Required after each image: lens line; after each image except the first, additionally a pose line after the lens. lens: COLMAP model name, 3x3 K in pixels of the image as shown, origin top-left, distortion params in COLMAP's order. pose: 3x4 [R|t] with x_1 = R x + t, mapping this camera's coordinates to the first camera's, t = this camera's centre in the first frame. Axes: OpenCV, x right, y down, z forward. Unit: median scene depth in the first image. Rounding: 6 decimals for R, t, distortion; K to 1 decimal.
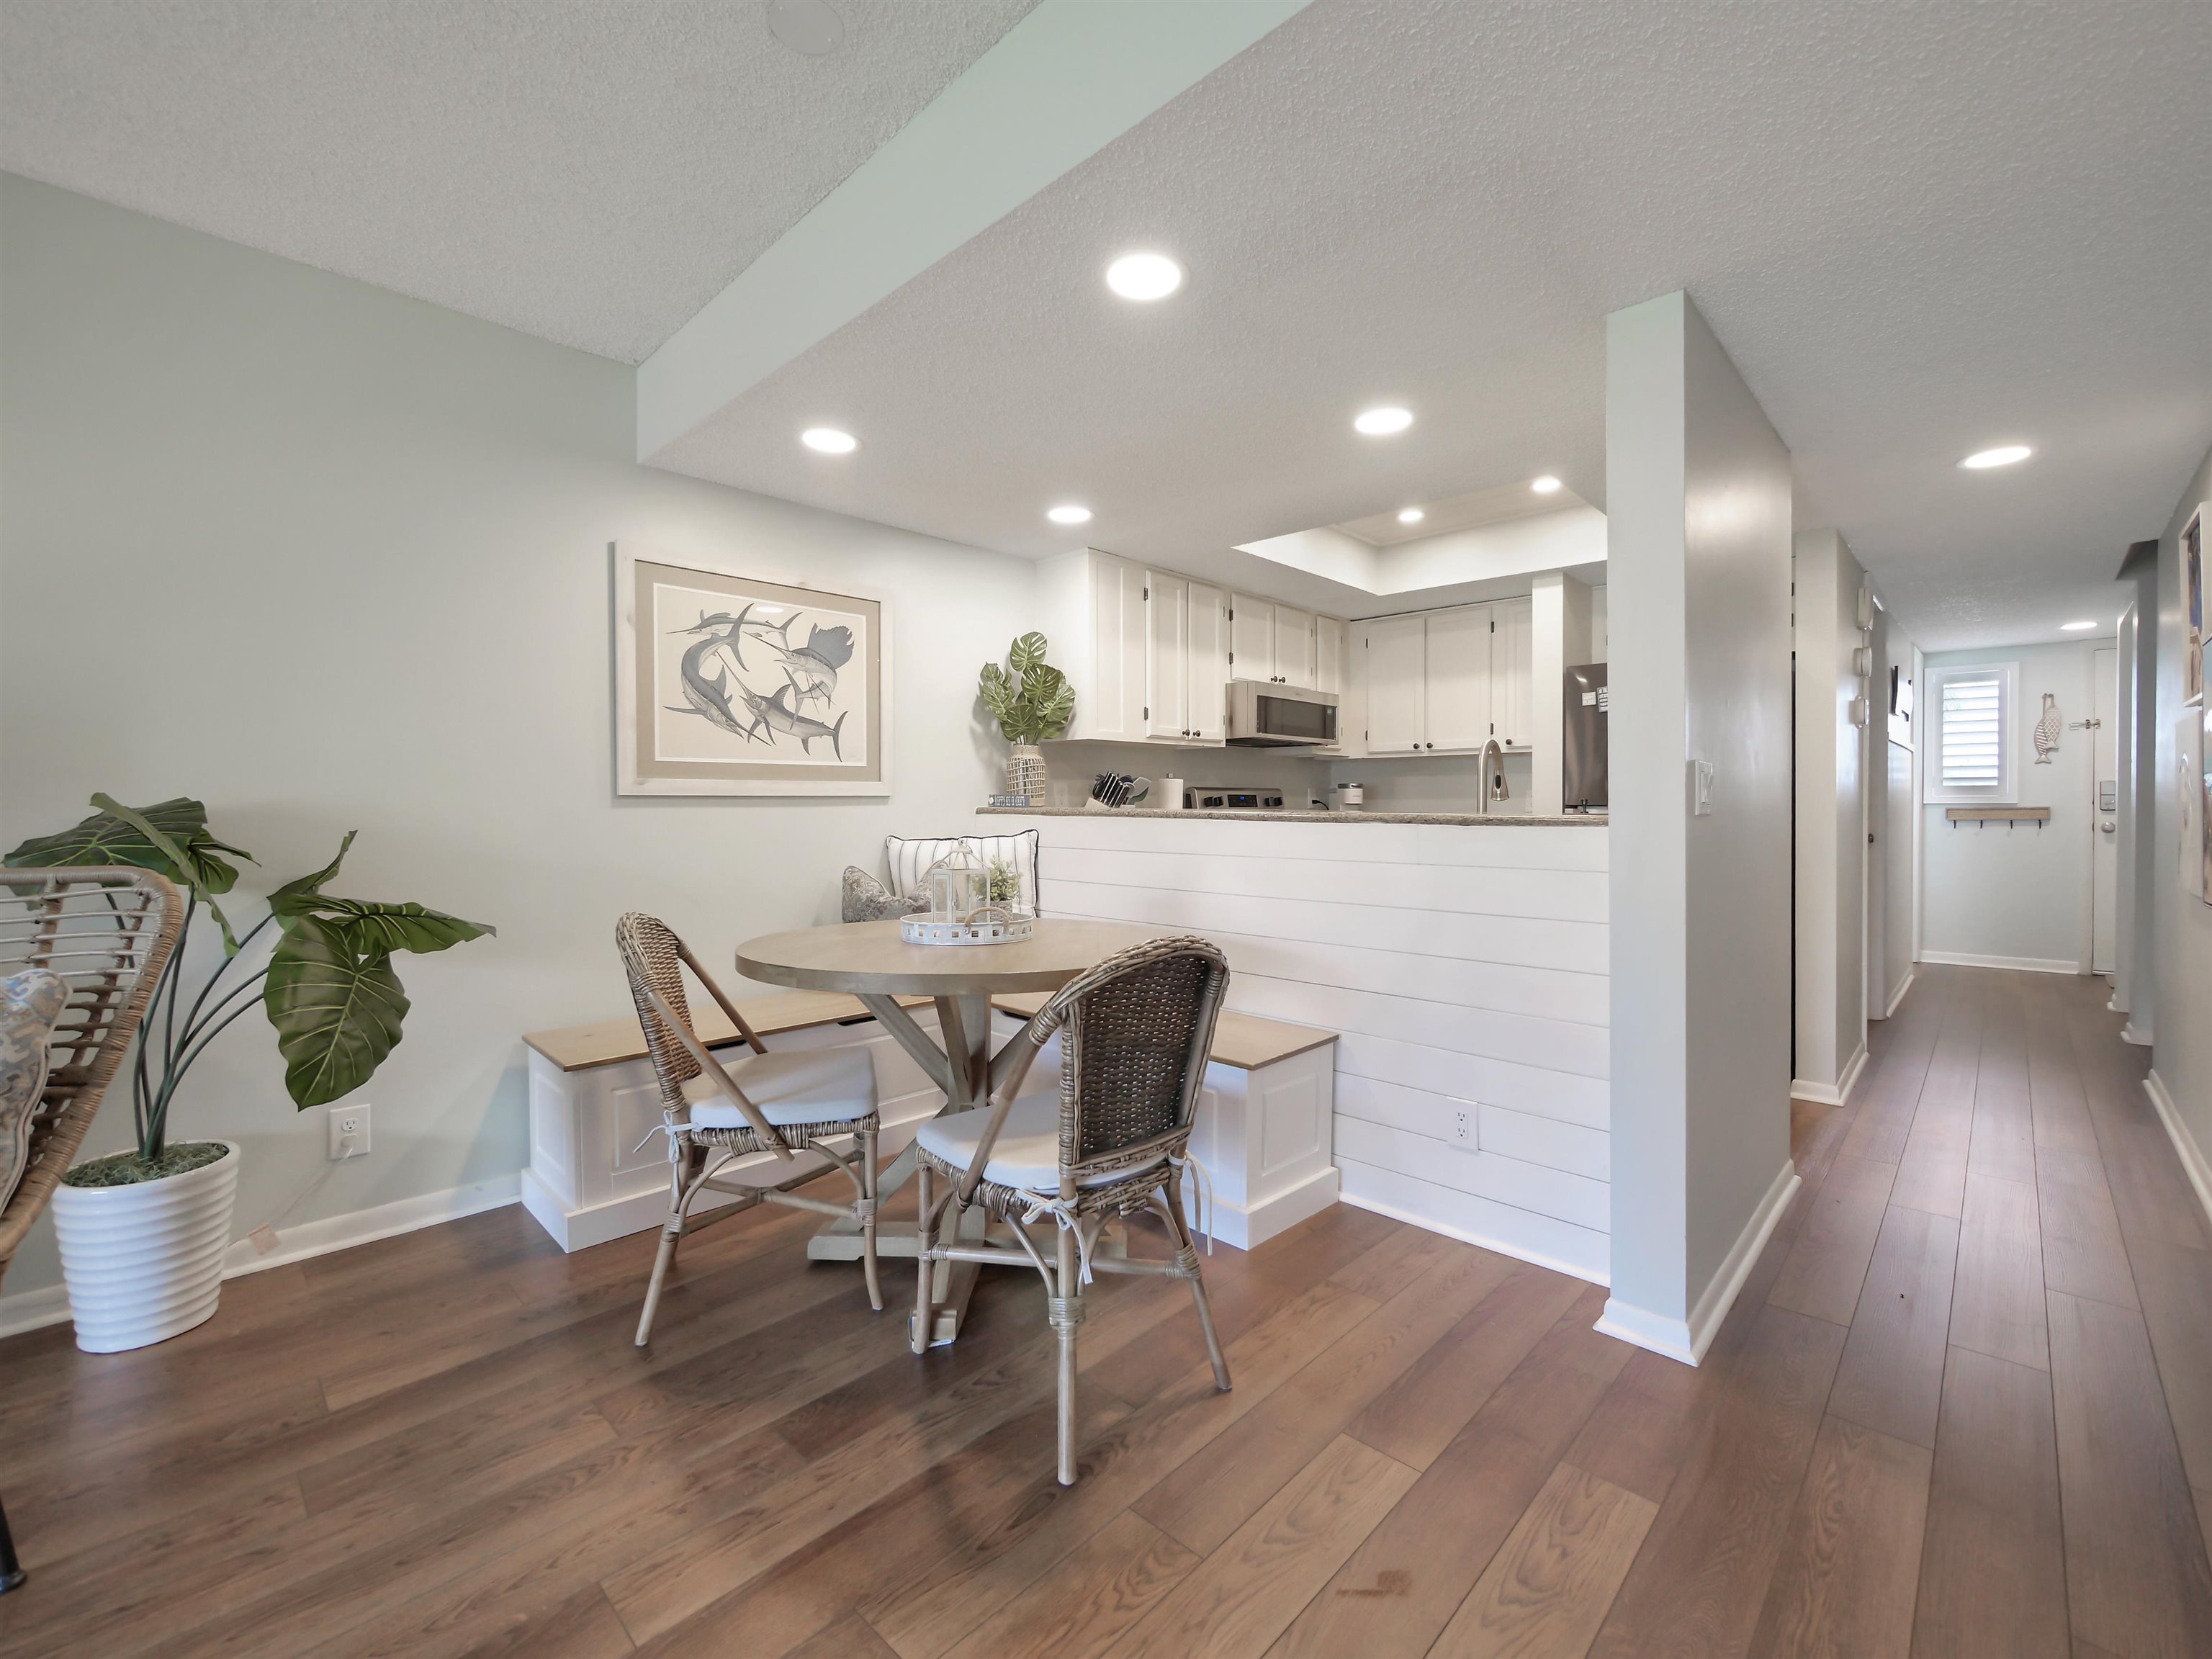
lens RADIAL K [[946.9, 0, 1097.7], [0, 946.9, 820.1], [0, 0, 1]] dist [-0.011044, 0.000324]
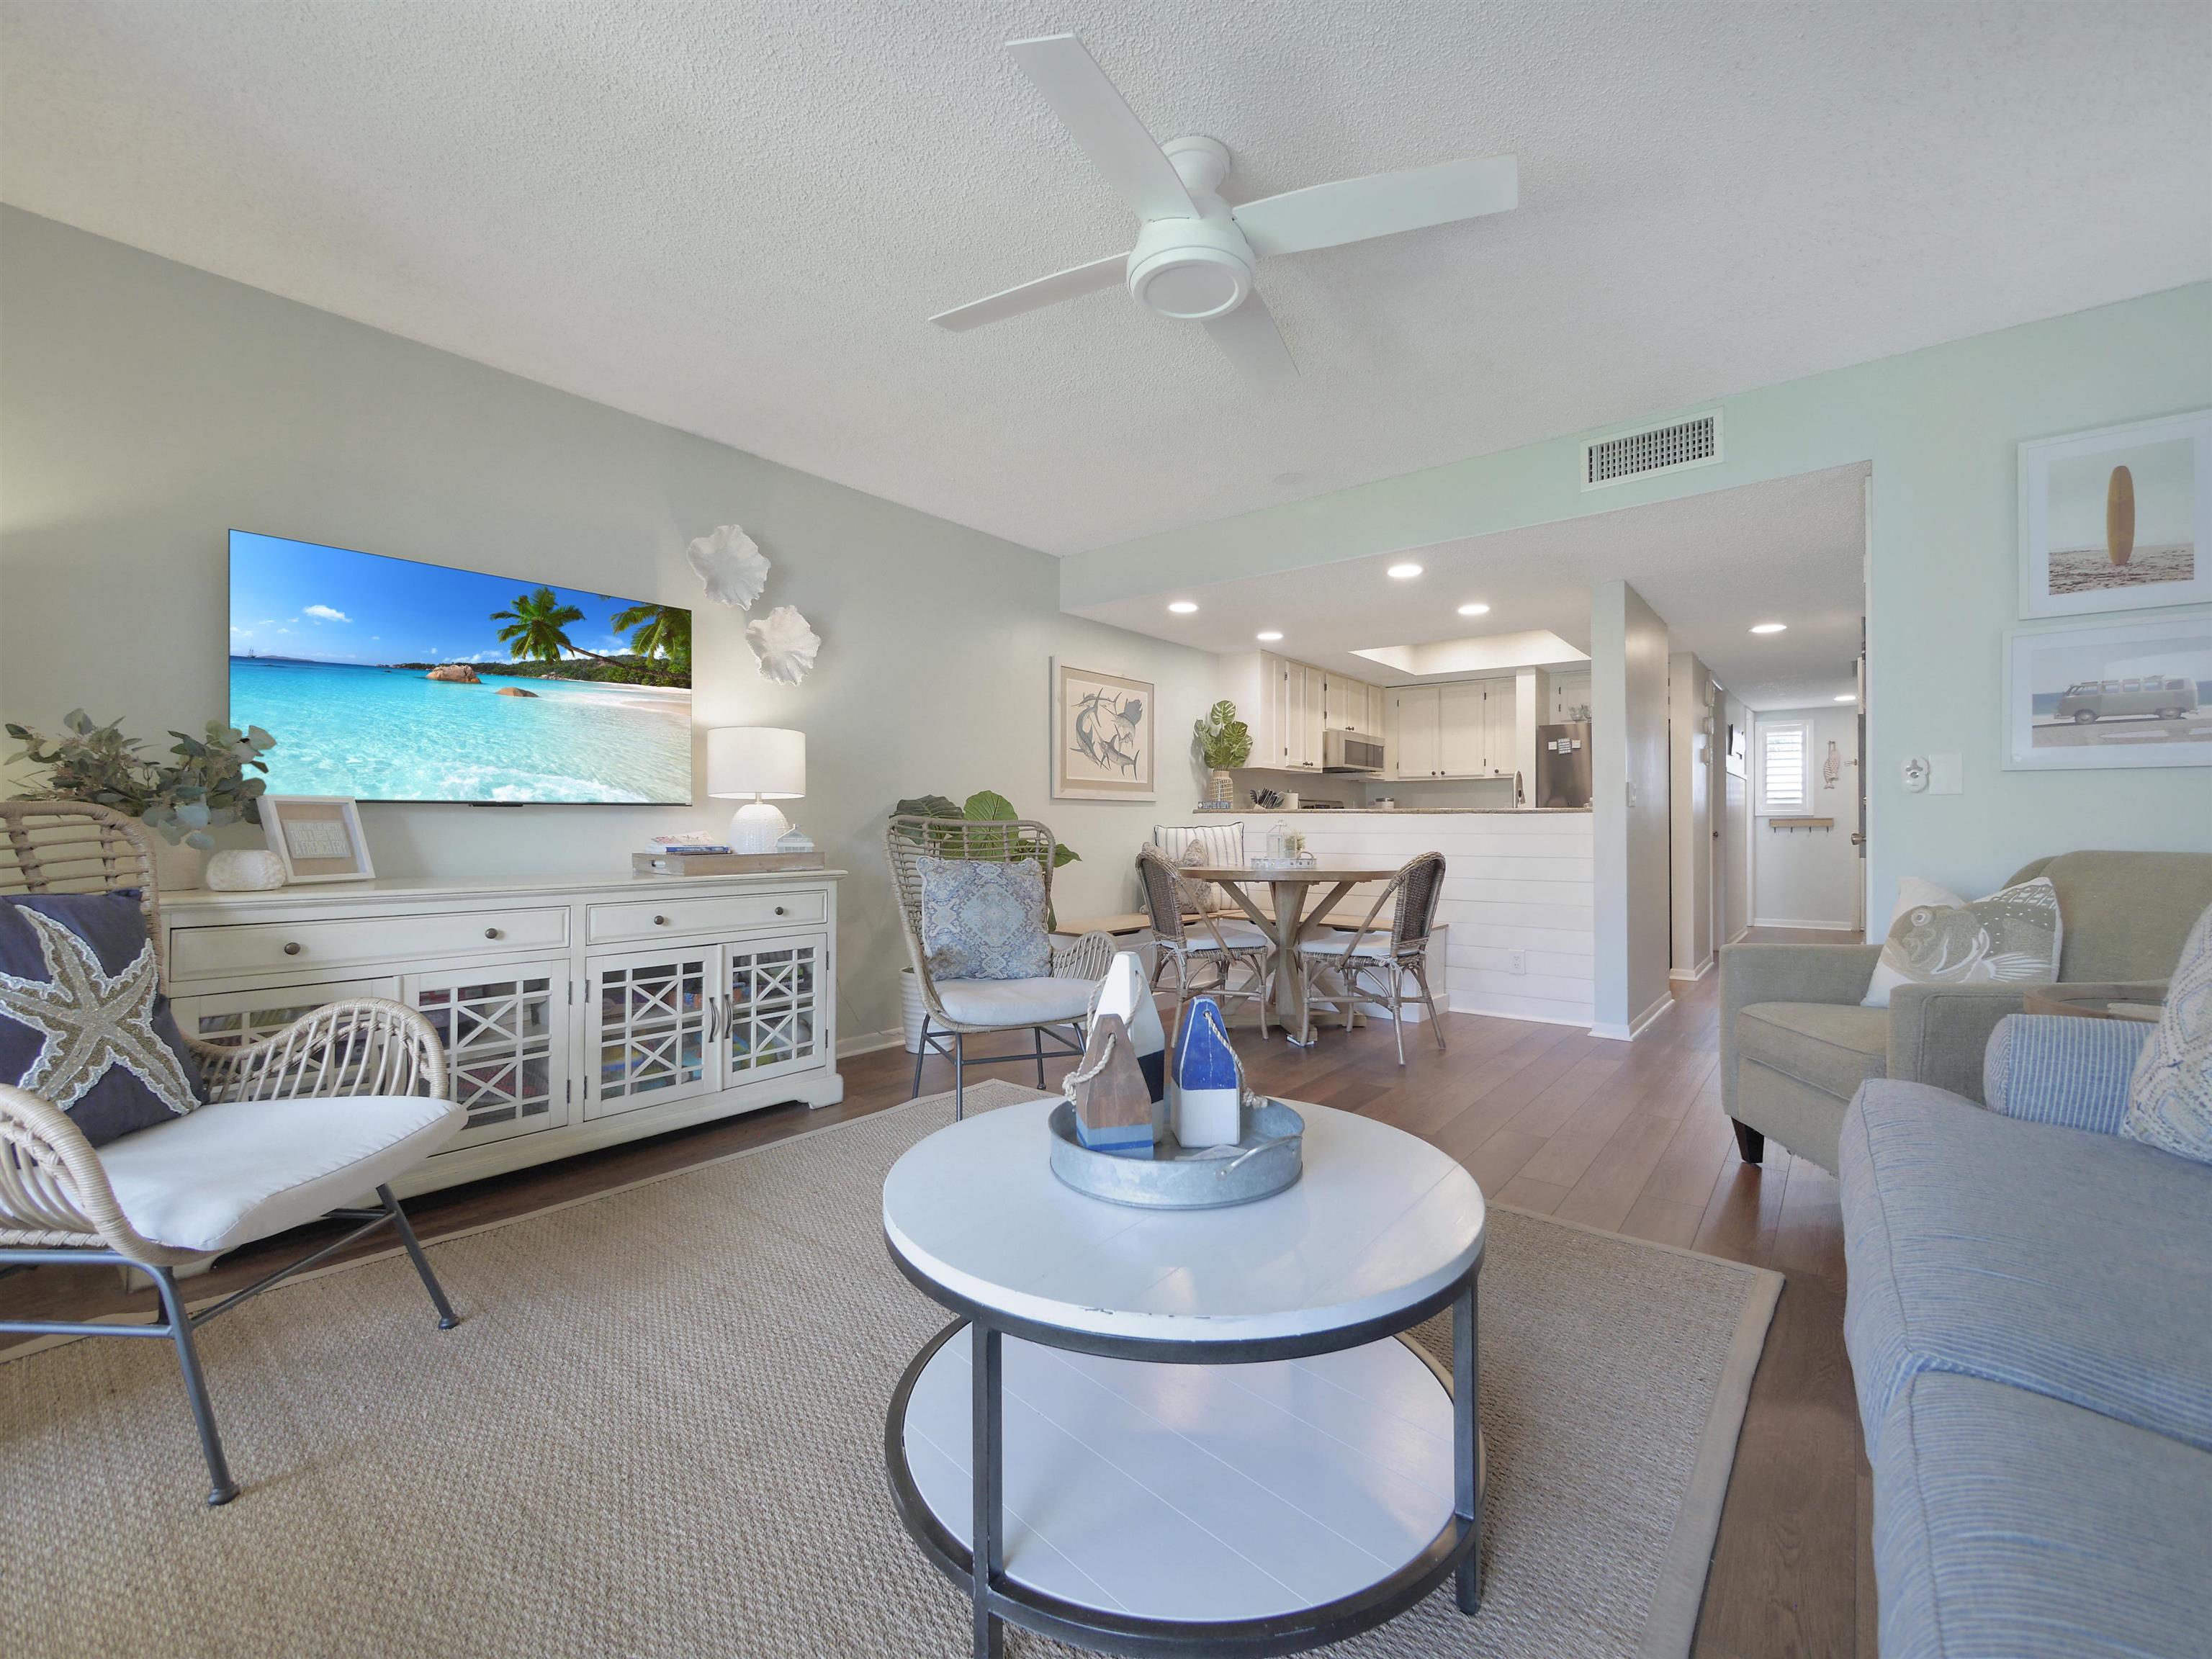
lens RADIAL K [[946.9, 0, 1099.0], [0, 946.9, 829.5], [0, 0, 1]] dist [-0.011044, 0.000324]
pose [[0.995679, 0.003494, 0.092798, -0.430498], [-0.002311, 0.999915, -0.012848, 0.041744], [-0.092835, 0.012578, 0.995602, -0.580838]]
